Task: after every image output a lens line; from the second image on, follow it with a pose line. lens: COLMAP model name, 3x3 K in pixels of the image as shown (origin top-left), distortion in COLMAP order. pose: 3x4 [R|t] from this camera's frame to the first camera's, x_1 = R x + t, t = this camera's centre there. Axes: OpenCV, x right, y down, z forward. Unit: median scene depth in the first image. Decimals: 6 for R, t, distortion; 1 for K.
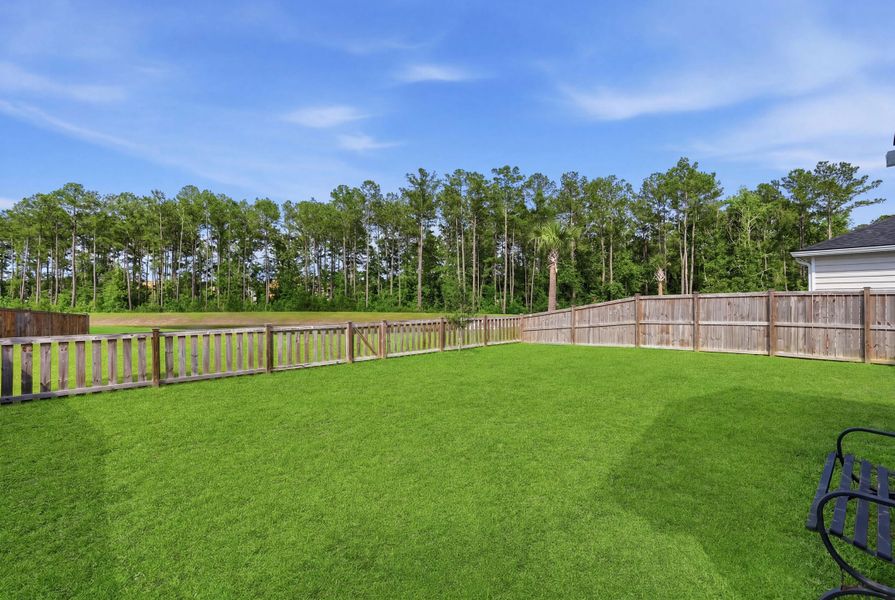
lens RADIAL K [[394.5, 0, 450.2], [0, 394.5, 301.5], [0, 0, 1]] dist [-0.003057, 0.000780]
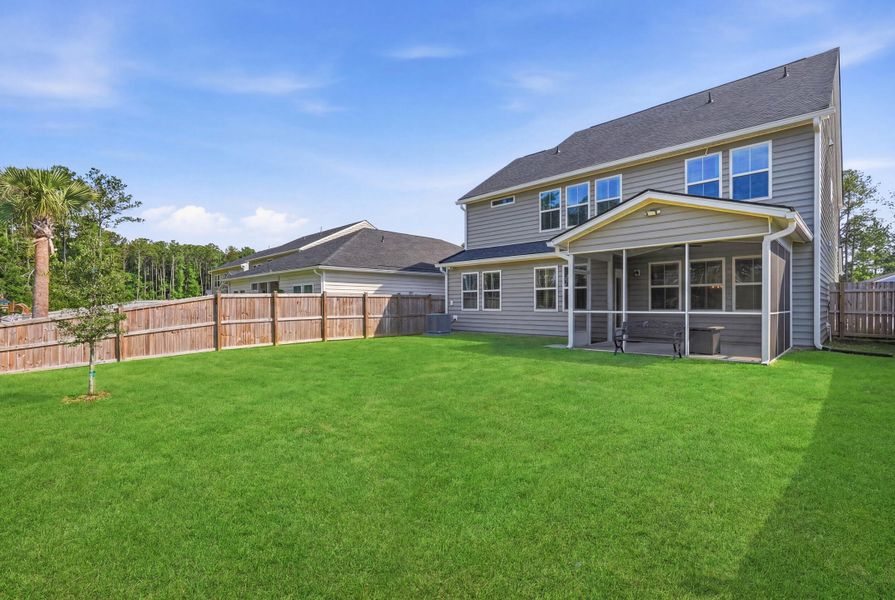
lens RADIAL K [[403.5, 0, 450.6], [0, 403.5, 305.1], [0, 0, 1]] dist [-0.000158, 0.000638]
pose [[-0.037216, 0.004341, 0.999298, -0.494714], [0.005453, 0.999977, -0.004141, 0.019263], [-0.999292, 0.005295, -0.037239, 0.529145]]
